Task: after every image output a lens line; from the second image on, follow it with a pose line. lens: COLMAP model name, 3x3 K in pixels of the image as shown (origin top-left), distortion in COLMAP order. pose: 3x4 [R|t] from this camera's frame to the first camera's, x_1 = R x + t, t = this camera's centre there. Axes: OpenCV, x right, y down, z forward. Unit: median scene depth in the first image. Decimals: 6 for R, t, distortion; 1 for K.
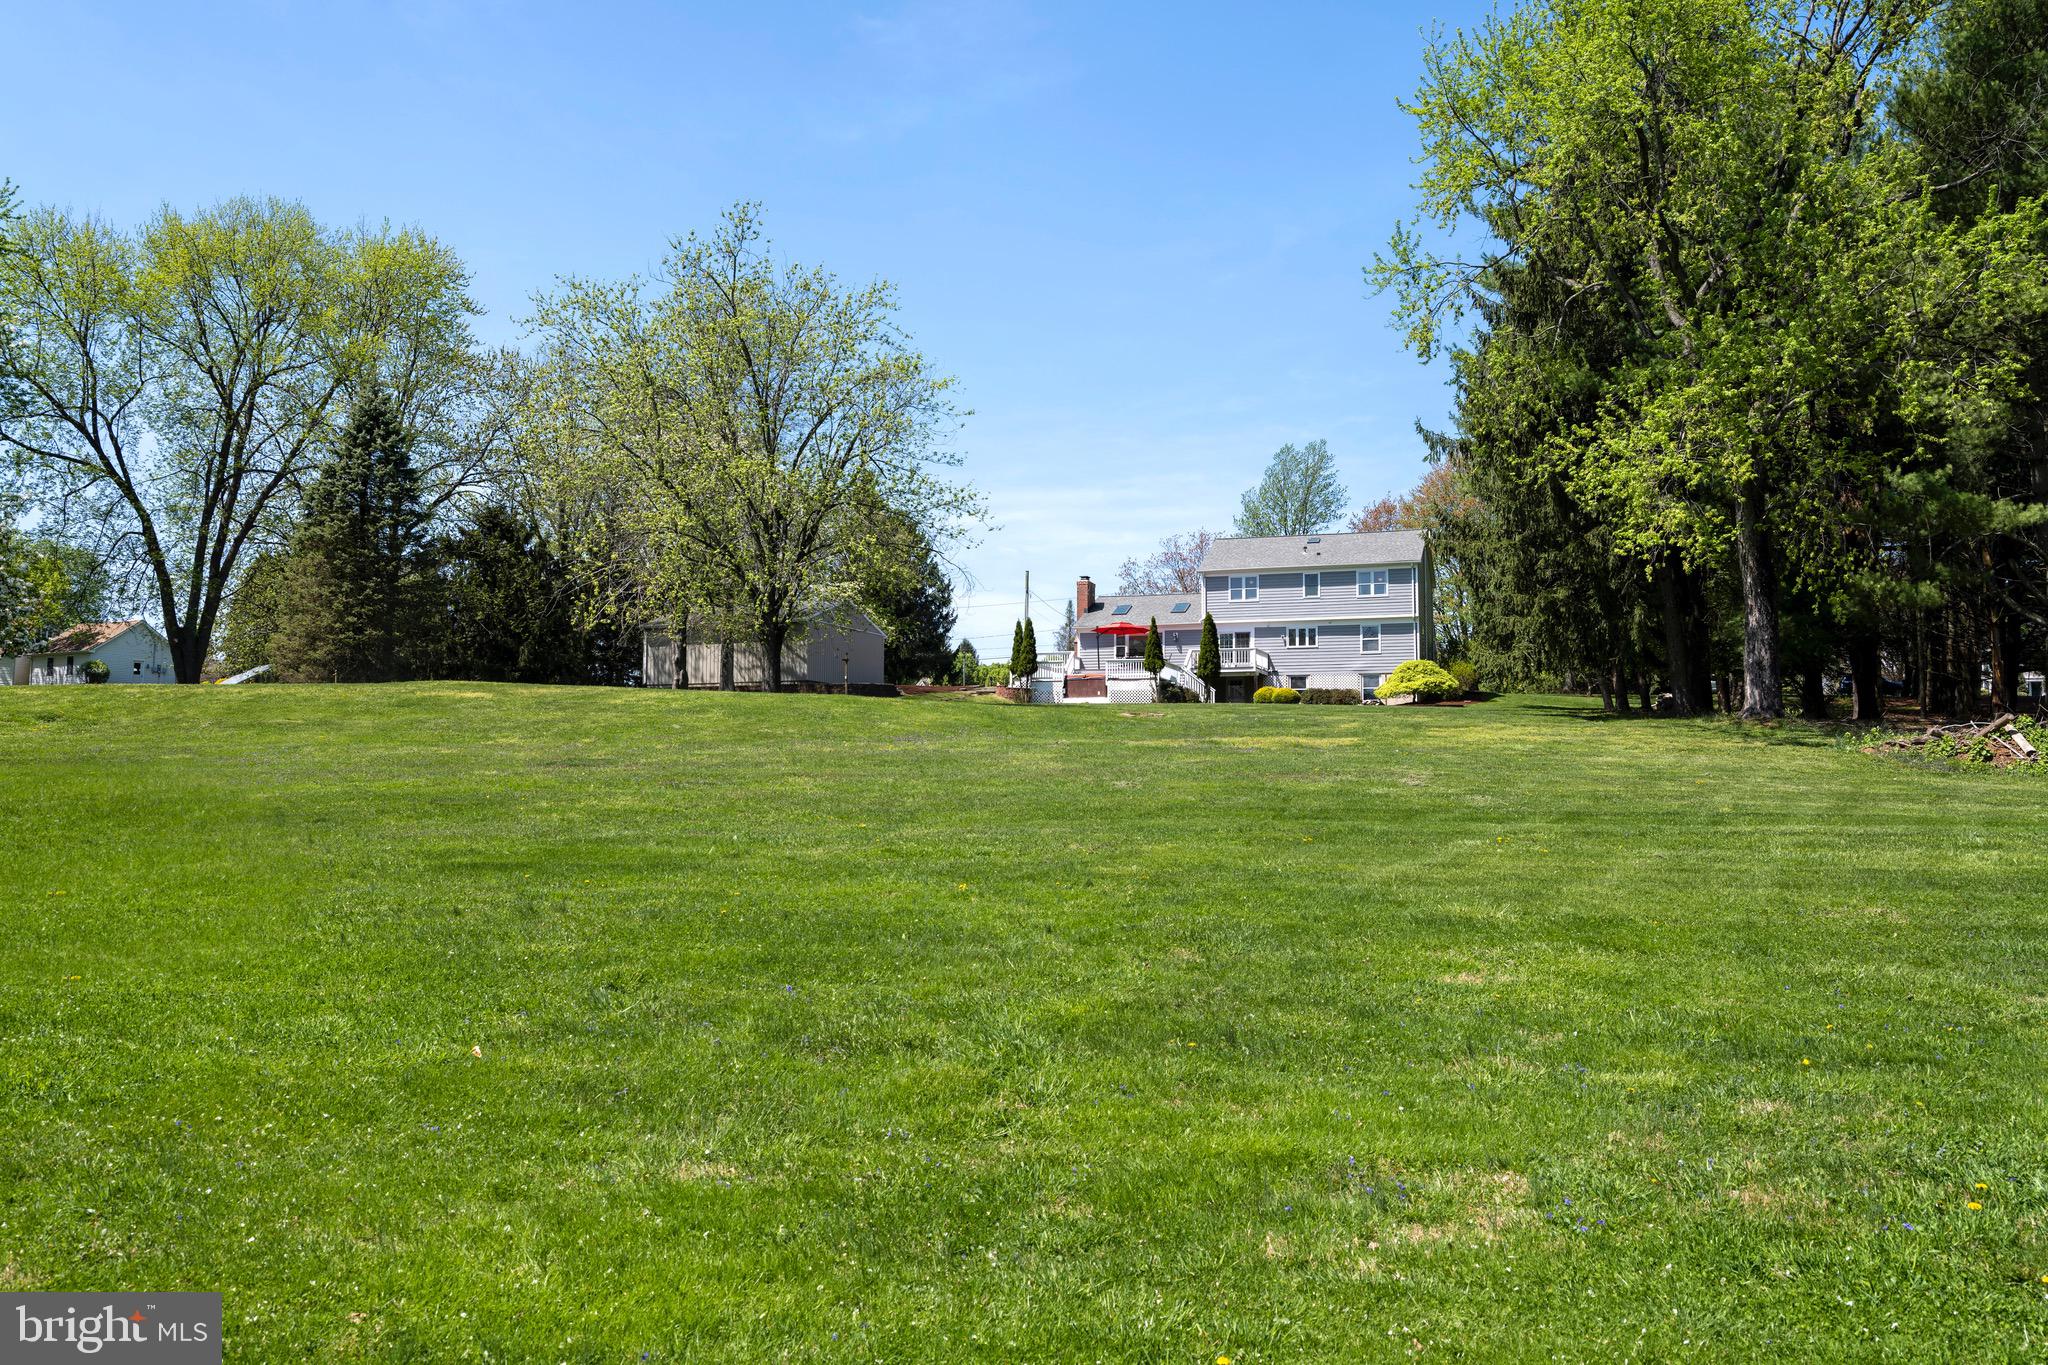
lens RADIAL K [[1531.1, 0, 1014.4], [0, 1531.1, 675.6], [0, 0, 1]] dist [0.001512, 0.001576]
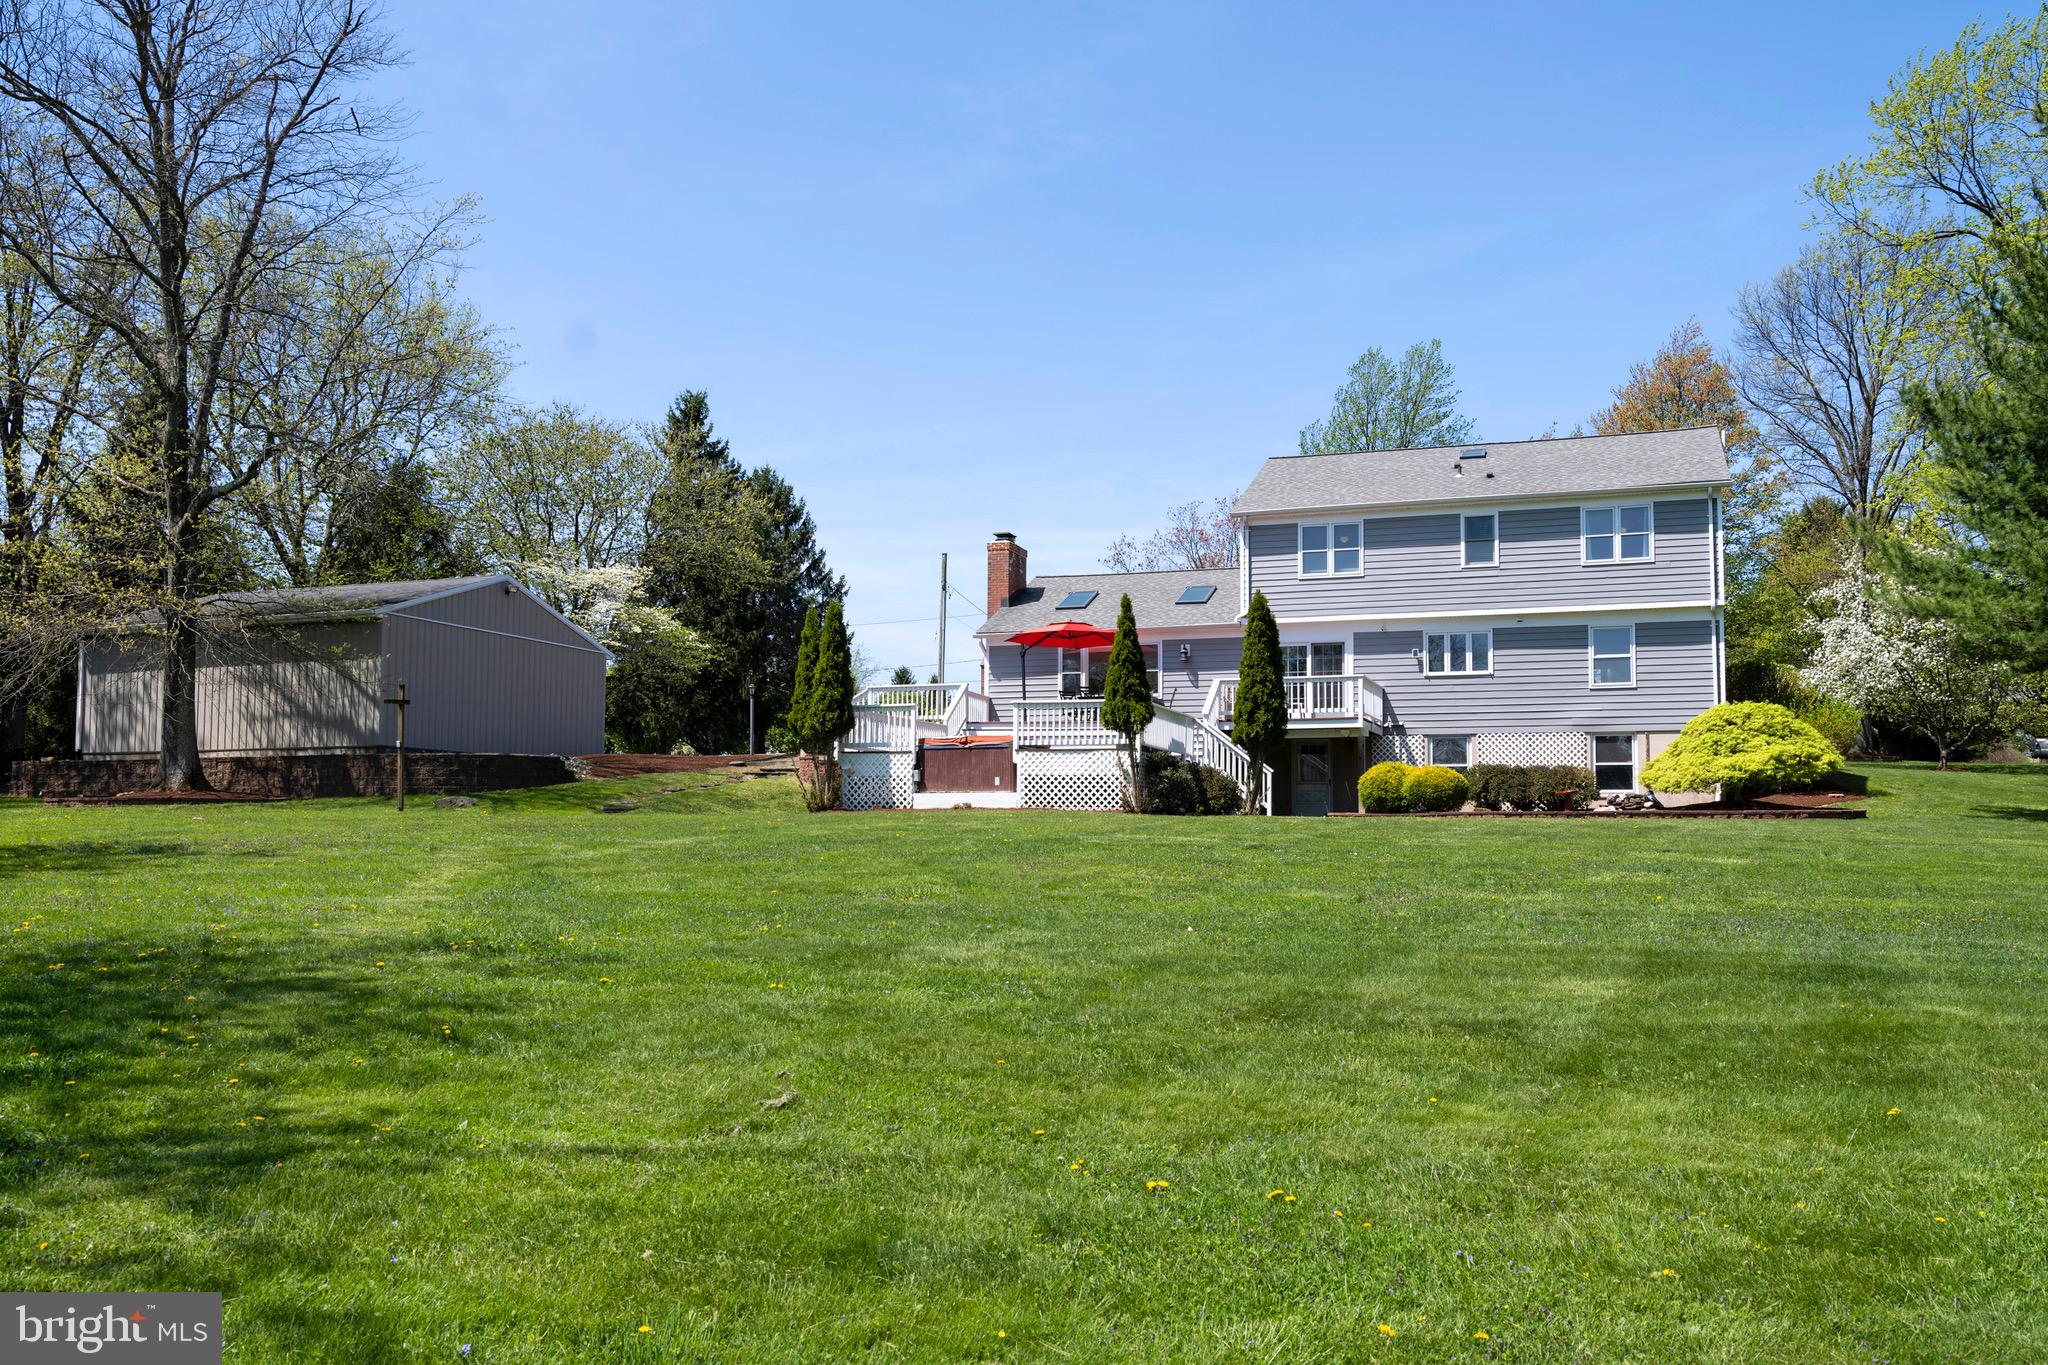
lens RADIAL K [[1531.1, 0, 1036.0], [0, 1531.1, 695.4], [0, 0, 1]] dist [0.001512, 0.001576]
pose [[0.999996, 0.000824, -0.002627, 0.062000], [-0.000863, 0.999892, -0.014645, -0.005451], [0.002615, 0.014647, 0.999889, 0.540556]]
